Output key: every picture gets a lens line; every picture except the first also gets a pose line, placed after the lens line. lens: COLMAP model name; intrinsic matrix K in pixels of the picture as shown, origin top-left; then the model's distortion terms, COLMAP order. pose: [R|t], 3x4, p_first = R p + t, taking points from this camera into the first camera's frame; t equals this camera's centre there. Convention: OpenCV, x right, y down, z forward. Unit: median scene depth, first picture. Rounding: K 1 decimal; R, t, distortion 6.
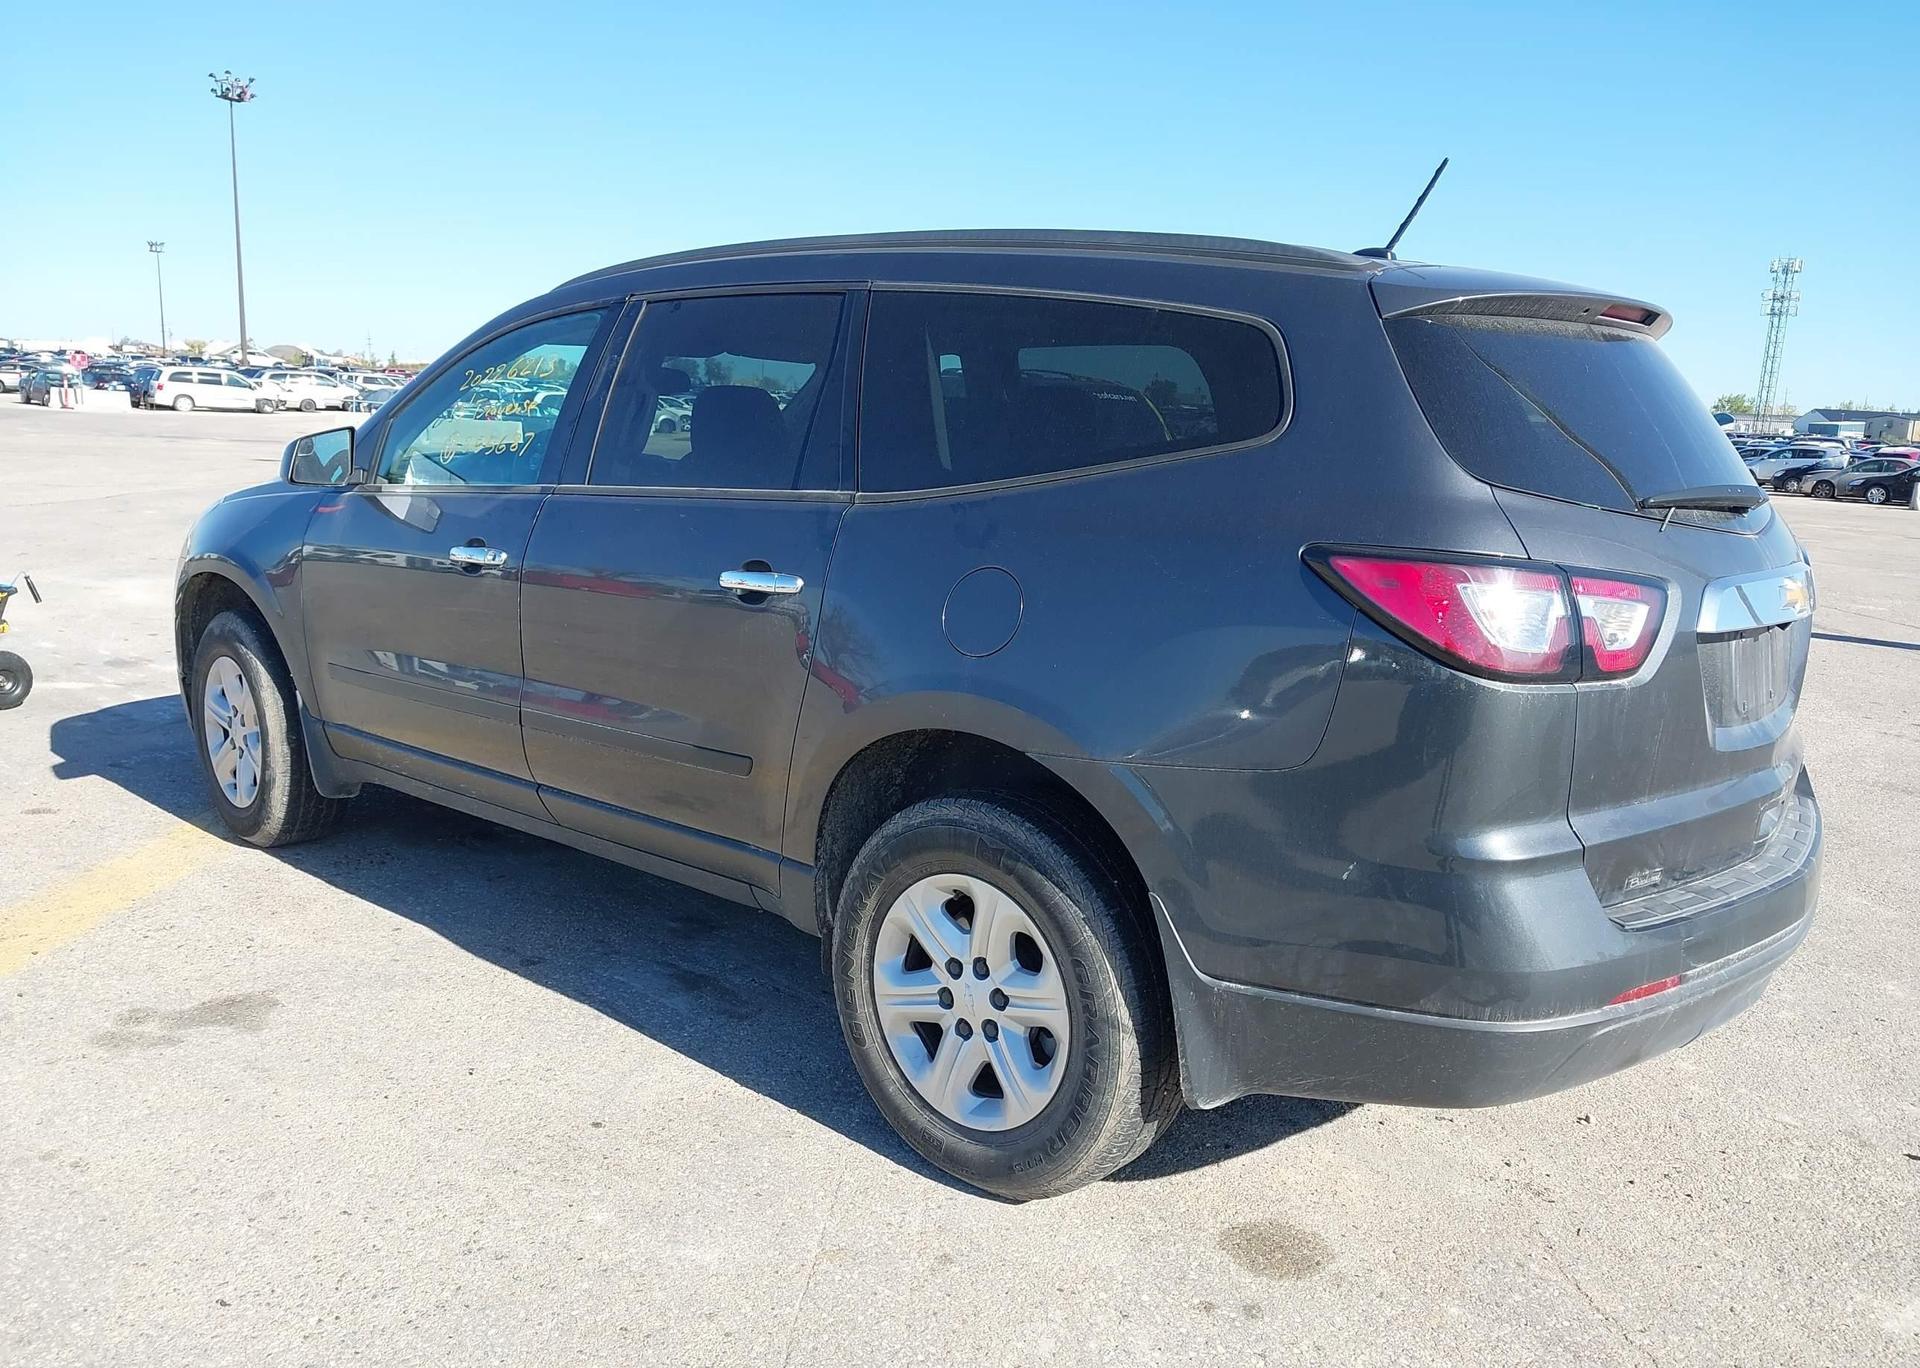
lens RADIAL K [[1494.5, 0, 947.6], [0, 1494.5, 689.9], [0, 0, 1]] dist [0.119332, -0.171839]
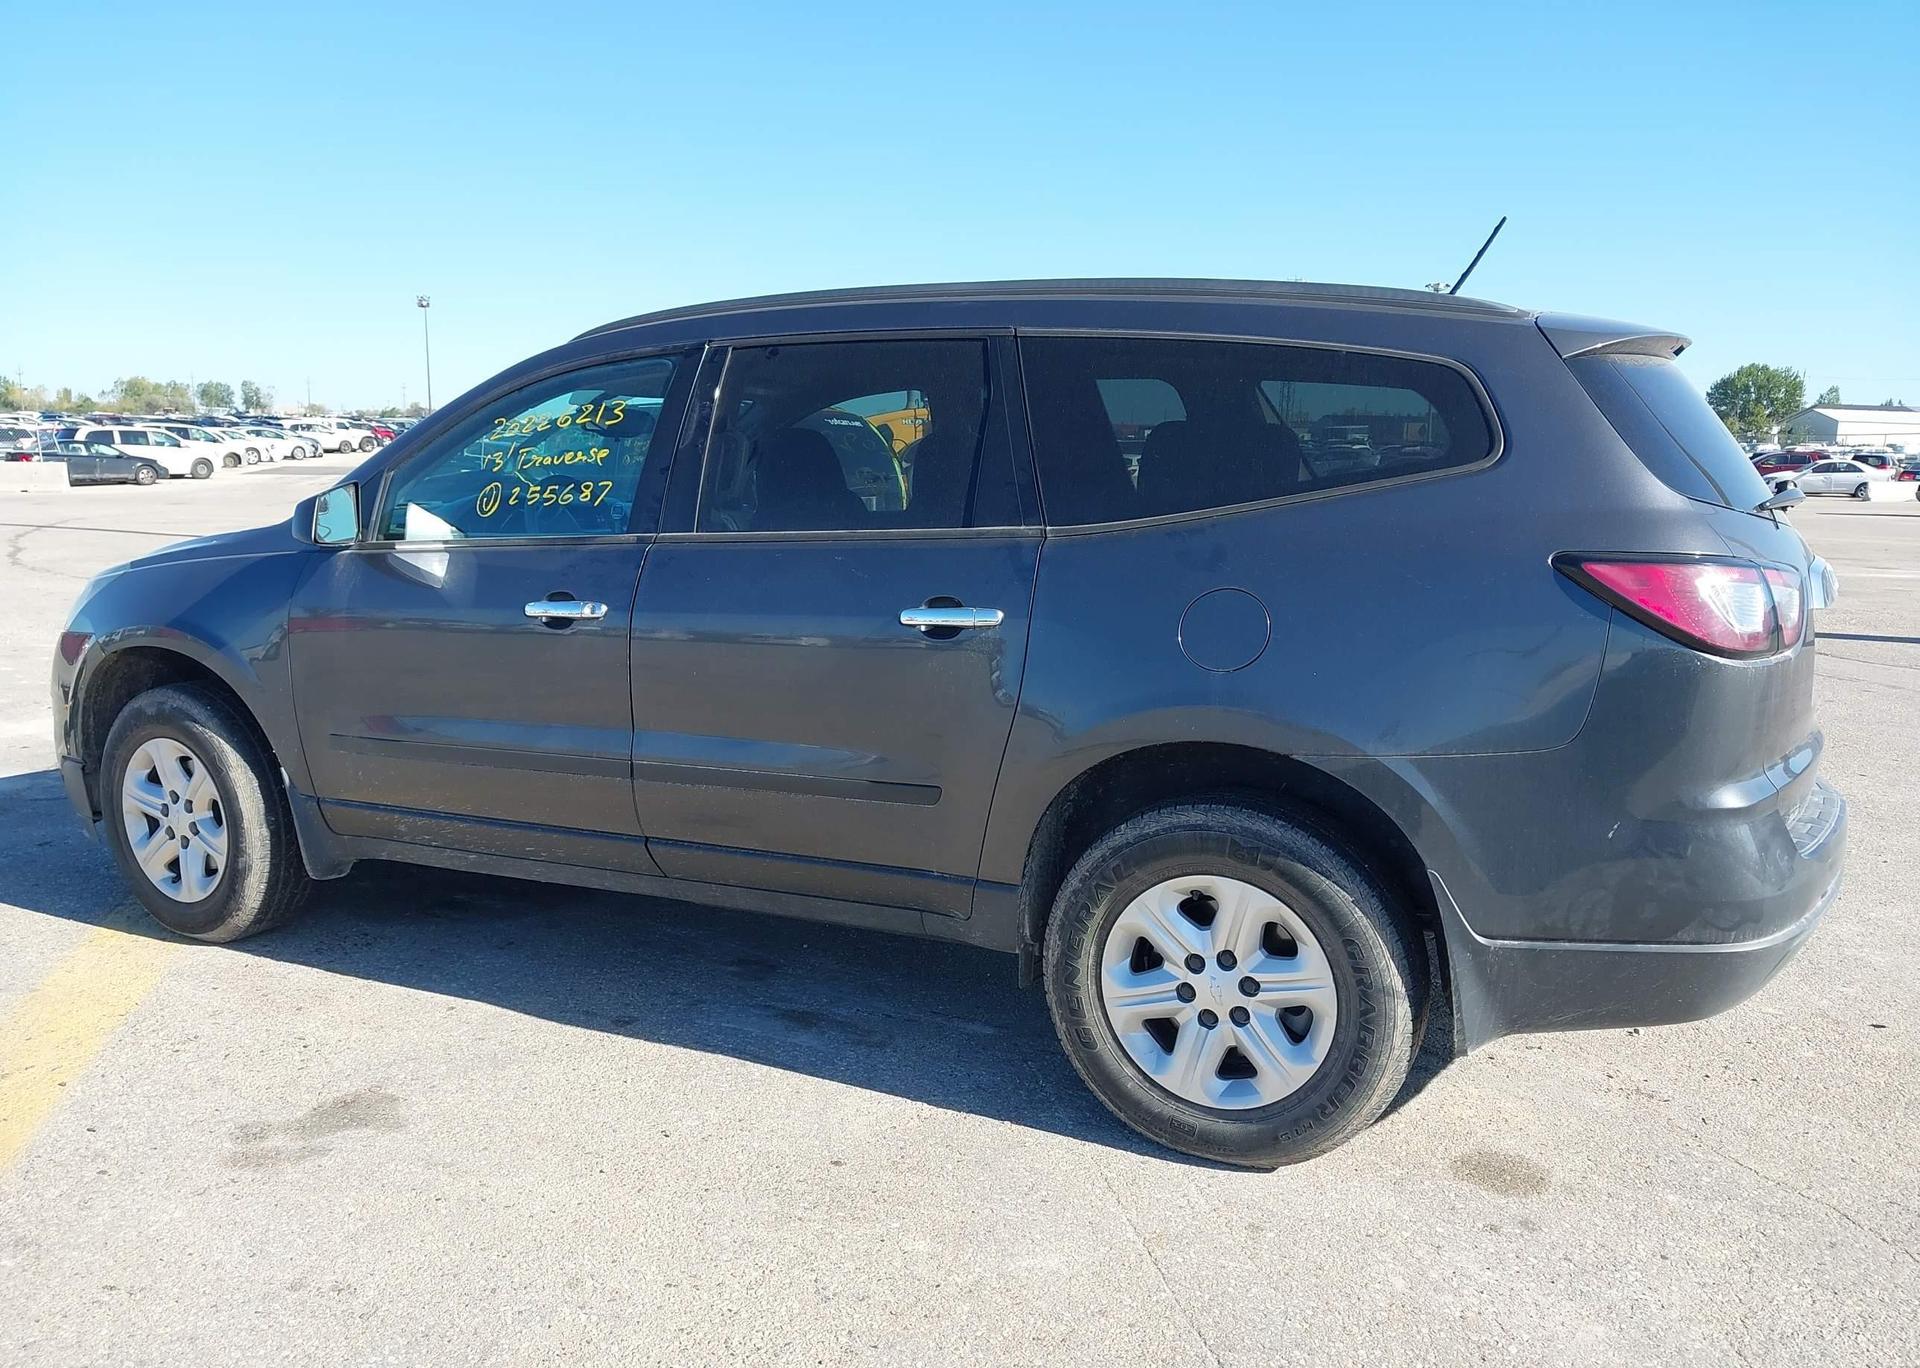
lens RADIAL K [[1493.8, 0, 959.6], [0, 1493.8, 687.2], [0, 0, 1]] dist [0.097717, -0.135543]
pose [[0.961888, -0.072648, 0.263617, -0.411212], [0.076395, 0.997070, -0.003977, -0.019807], [-0.262555, 0.023964, 0.964619, 0.001195]]
